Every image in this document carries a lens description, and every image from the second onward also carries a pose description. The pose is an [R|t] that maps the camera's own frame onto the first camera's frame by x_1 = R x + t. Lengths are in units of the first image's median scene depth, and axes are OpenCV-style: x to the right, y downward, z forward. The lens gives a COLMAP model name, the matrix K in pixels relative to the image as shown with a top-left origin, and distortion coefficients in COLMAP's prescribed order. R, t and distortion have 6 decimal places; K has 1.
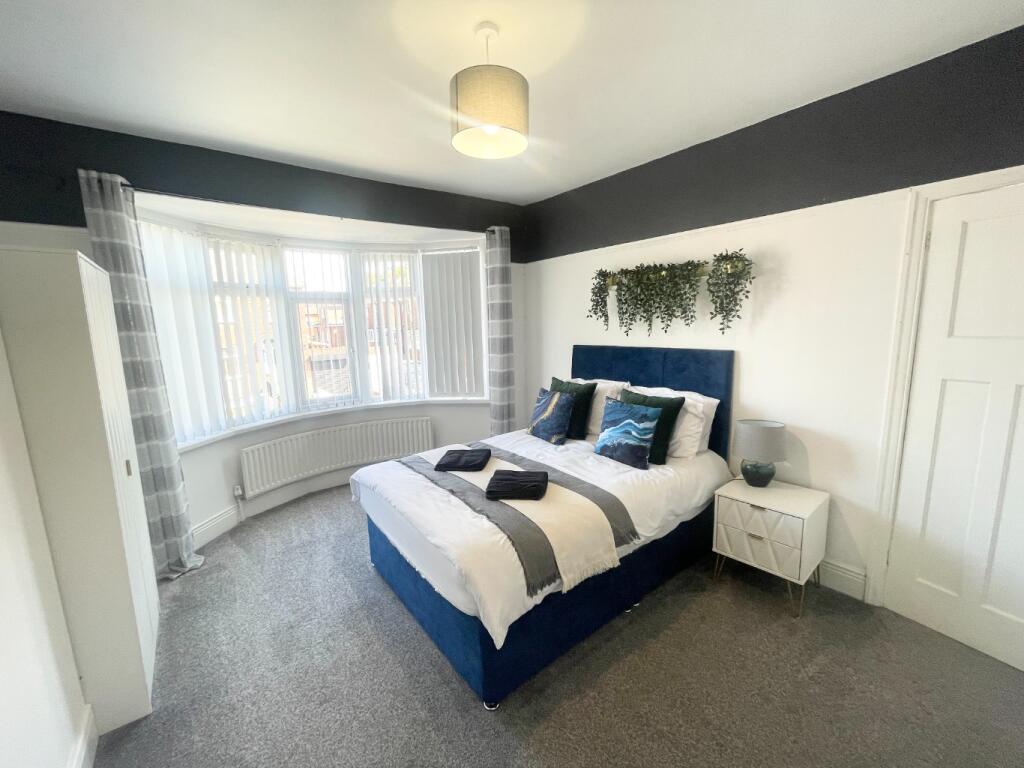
lens RADIAL K [[415.7, 0, 508.5], [0, 415.7, 390.6], [0, 0, 1]] dist [-0.002187, 0.001826]
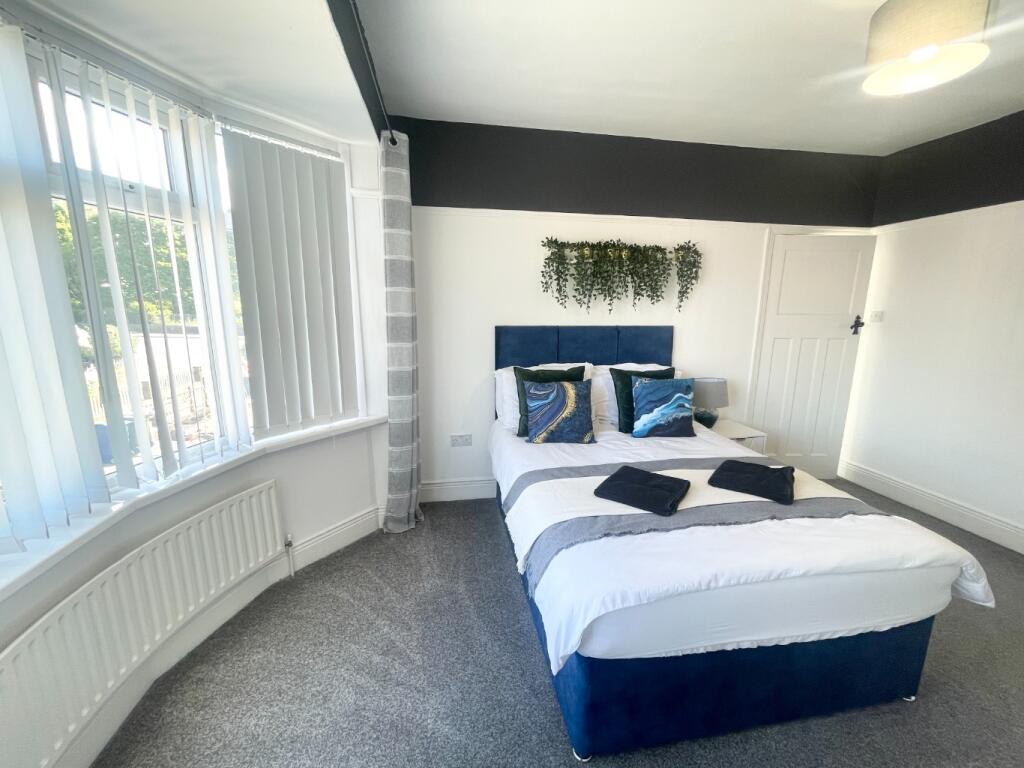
lens RADIAL K [[415.7, 0, 511.8], [0, 415.7, 388.3], [0, 0, 1]] dist [-0.002187, 0.001826]
pose [[0.465978, -0.141266, 0.873447, -0.683482], [0.122995, 0.987930, 0.094164, -0.077820], [-0.876206, 0.063552, 0.477728, 0.743105]]
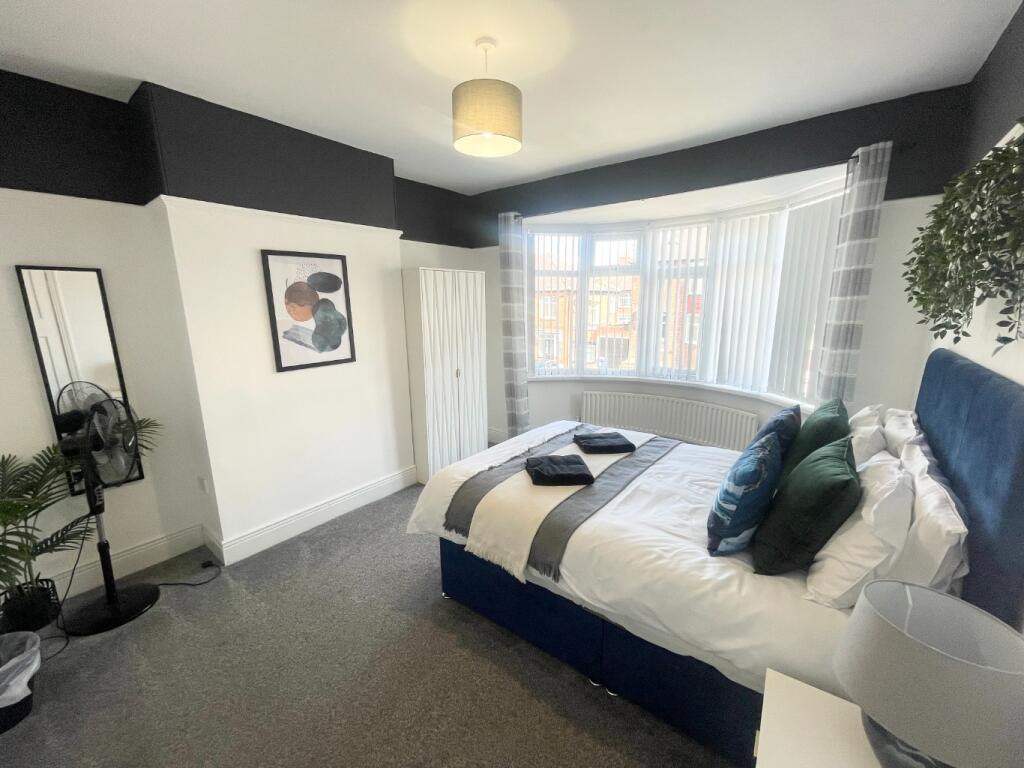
lens RADIAL K [[415.7, 0, 508.2], [0, 415.7, 387.8], [0, 0, 1]] dist [-0.002187, 0.001826]
pose [[0.252372, 0.220714, -0.942122, 0.706737], [-0.154429, 0.970346, 0.185958, -0.103187], [0.955228, 0.098561, 0.278973, 0.475759]]
